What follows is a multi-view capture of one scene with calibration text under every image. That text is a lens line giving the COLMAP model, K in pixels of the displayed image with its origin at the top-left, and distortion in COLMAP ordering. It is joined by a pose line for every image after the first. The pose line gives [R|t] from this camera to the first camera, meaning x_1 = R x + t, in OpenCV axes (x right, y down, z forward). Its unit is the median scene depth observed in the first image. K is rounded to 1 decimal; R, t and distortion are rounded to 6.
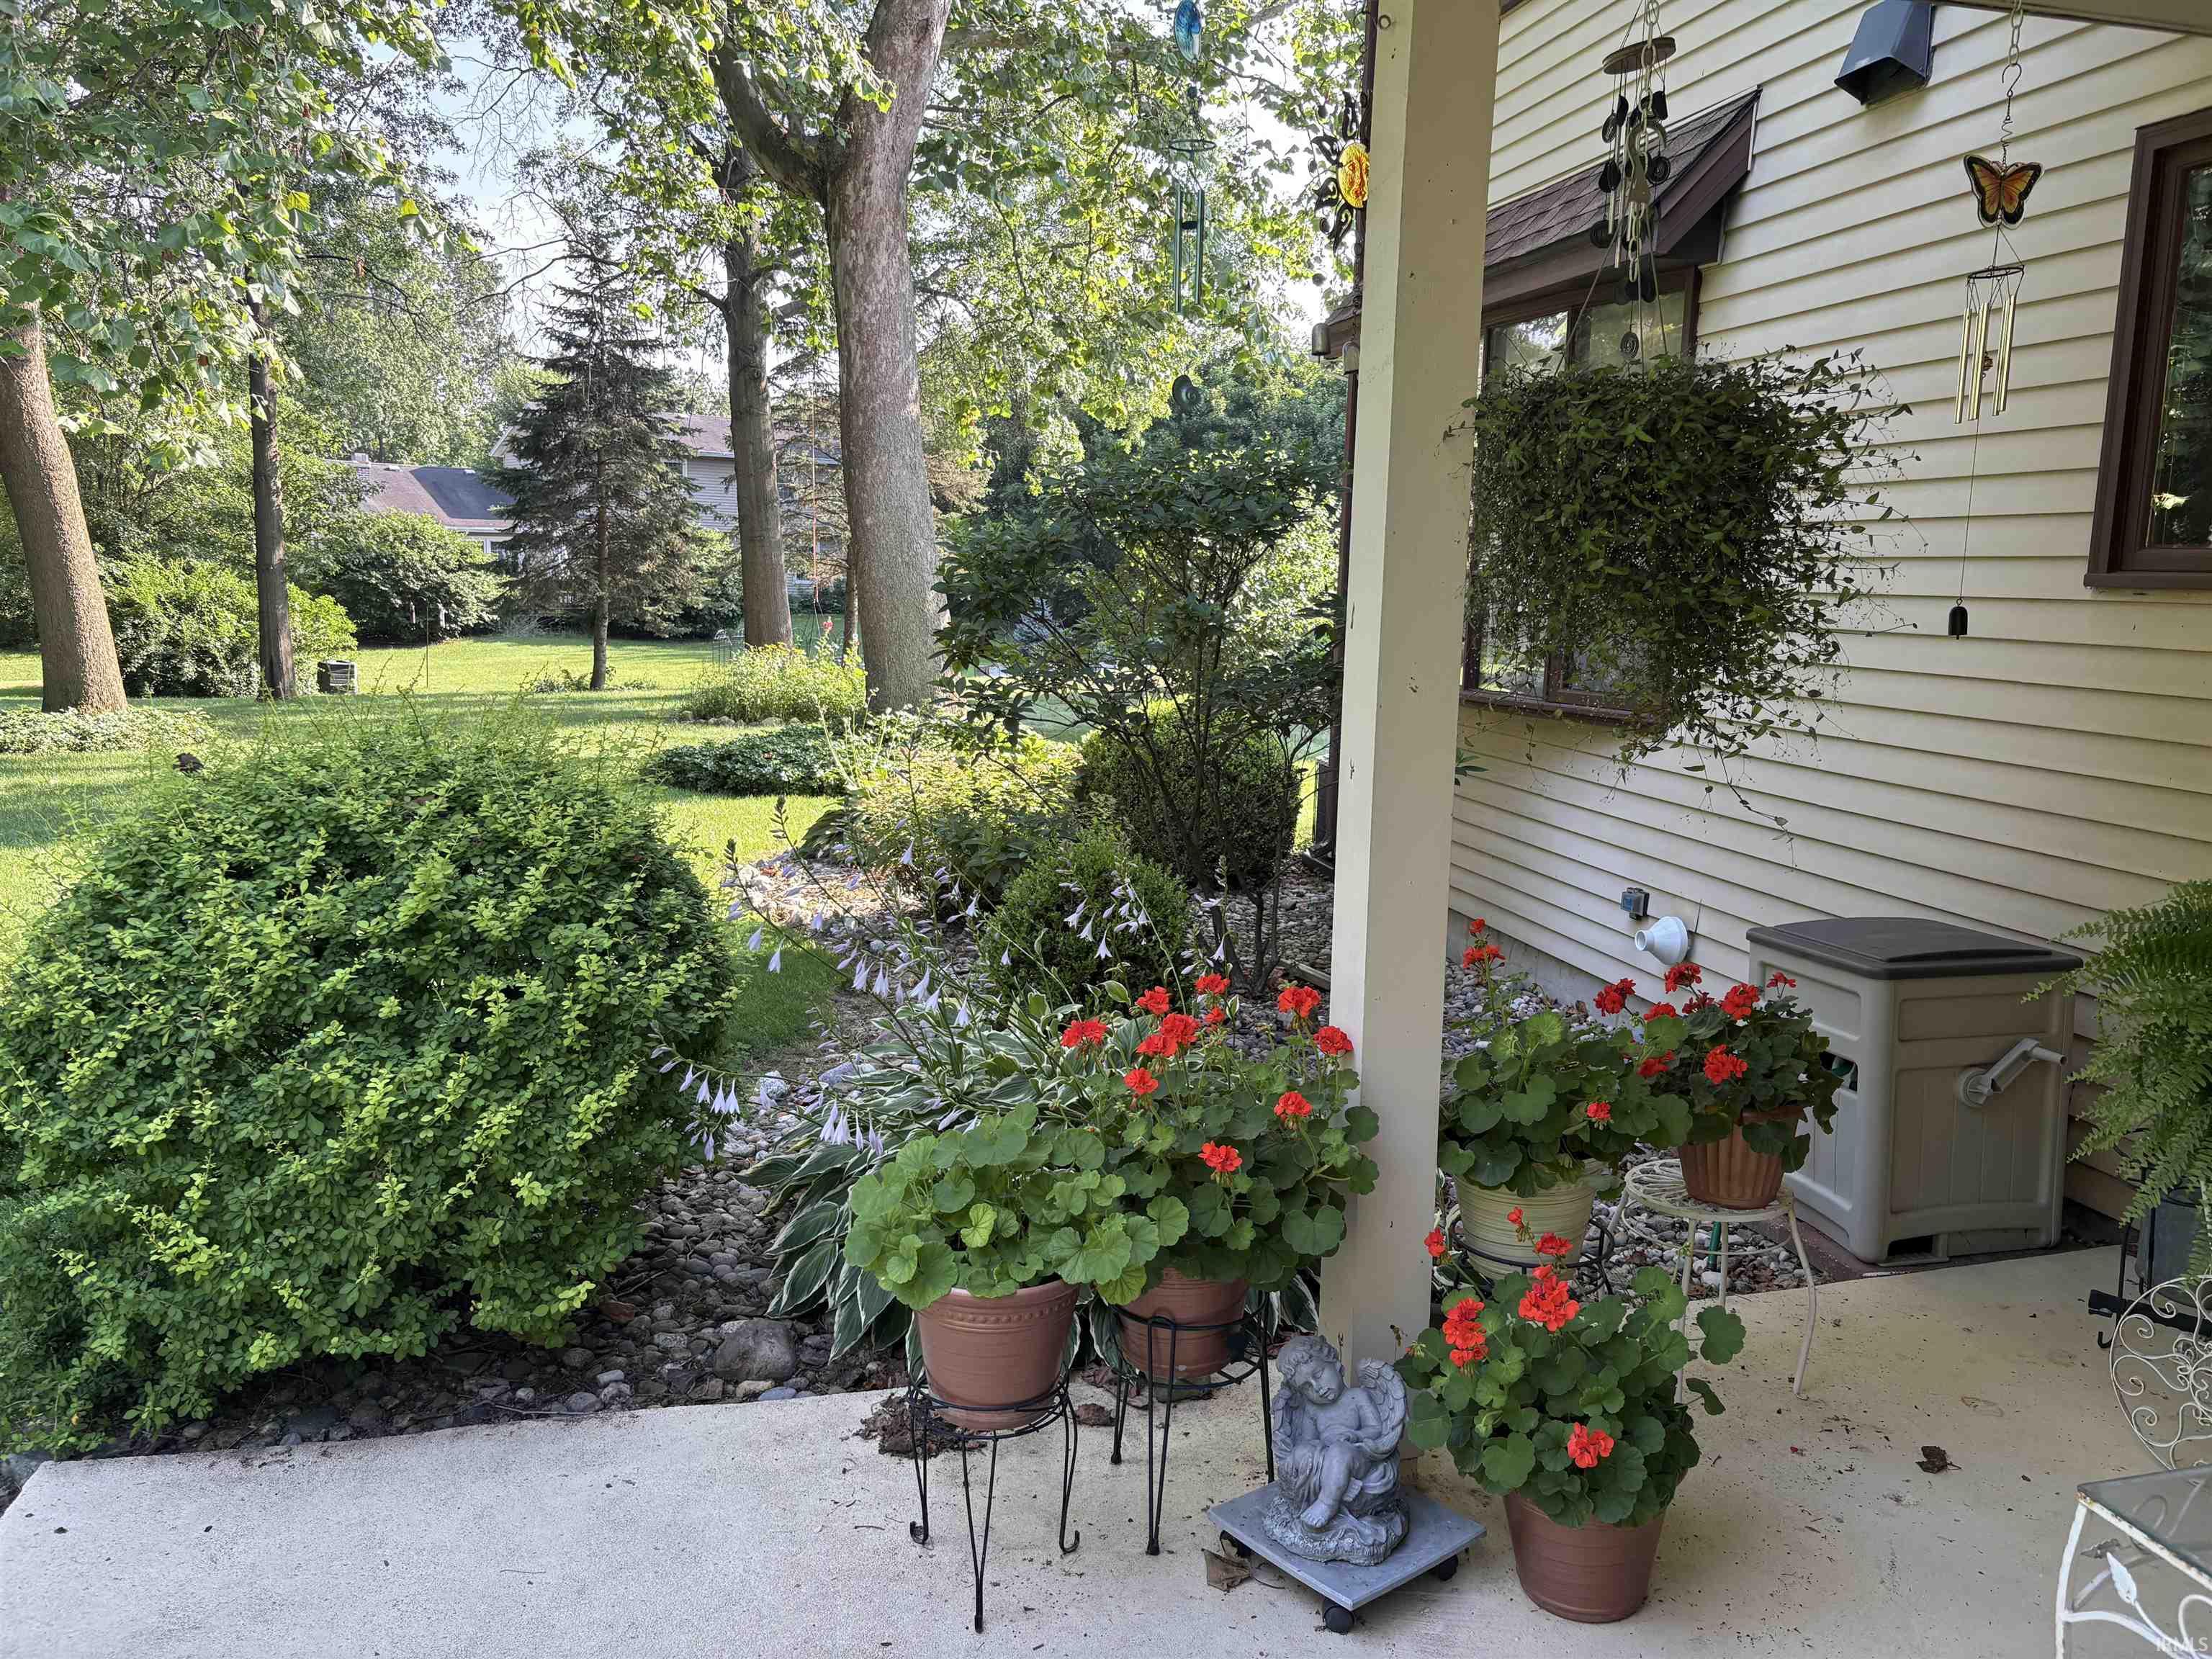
lens RADIAL K [[1674.6, 0, 1107.6], [0, 1674.6, 828.3], [0, 0, 1]] dist [0.006556, -0.005344]
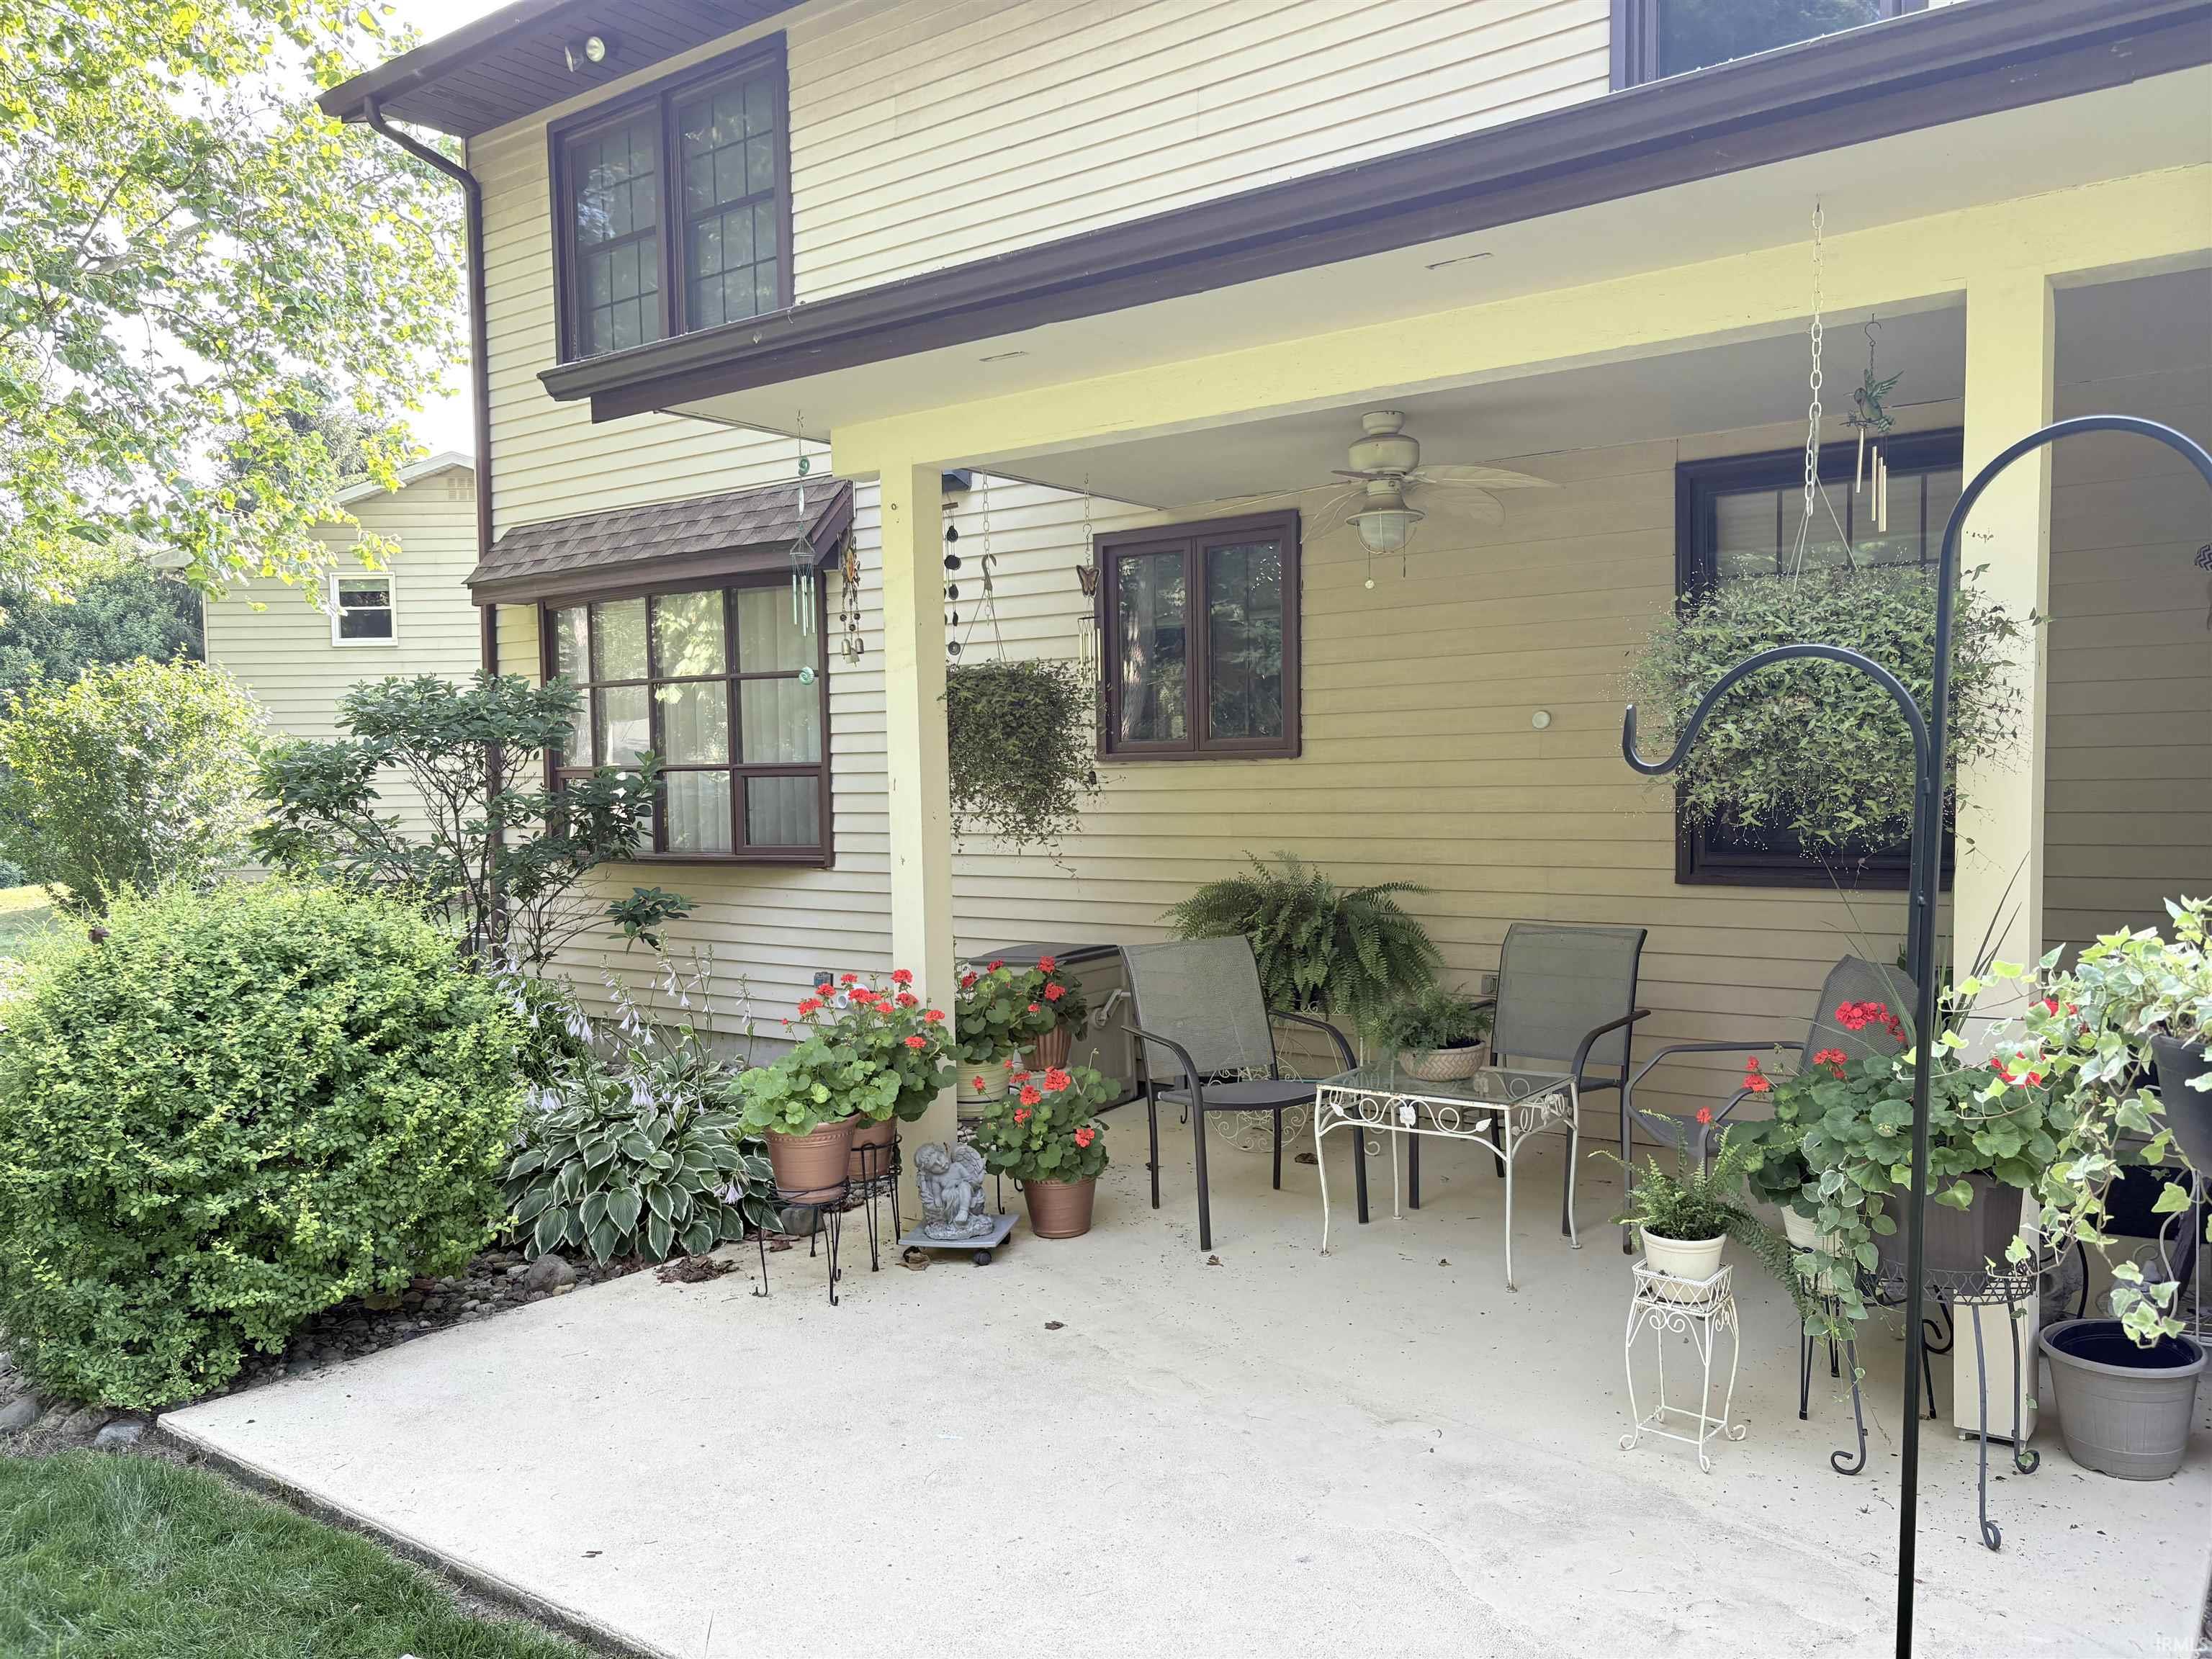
lens RADIAL K [[1674.6, 0, 1103.5], [0, 1674.6, 835.3], [0, 0, 1]] dist [0.006556, -0.005344]
pose [[0.762121, -0.059426, 0.644702, -0.830159], [0.131116, 0.989312, -0.063805, 0.081694], [-0.634019, 0.133158, 0.761767, -0.585340]]
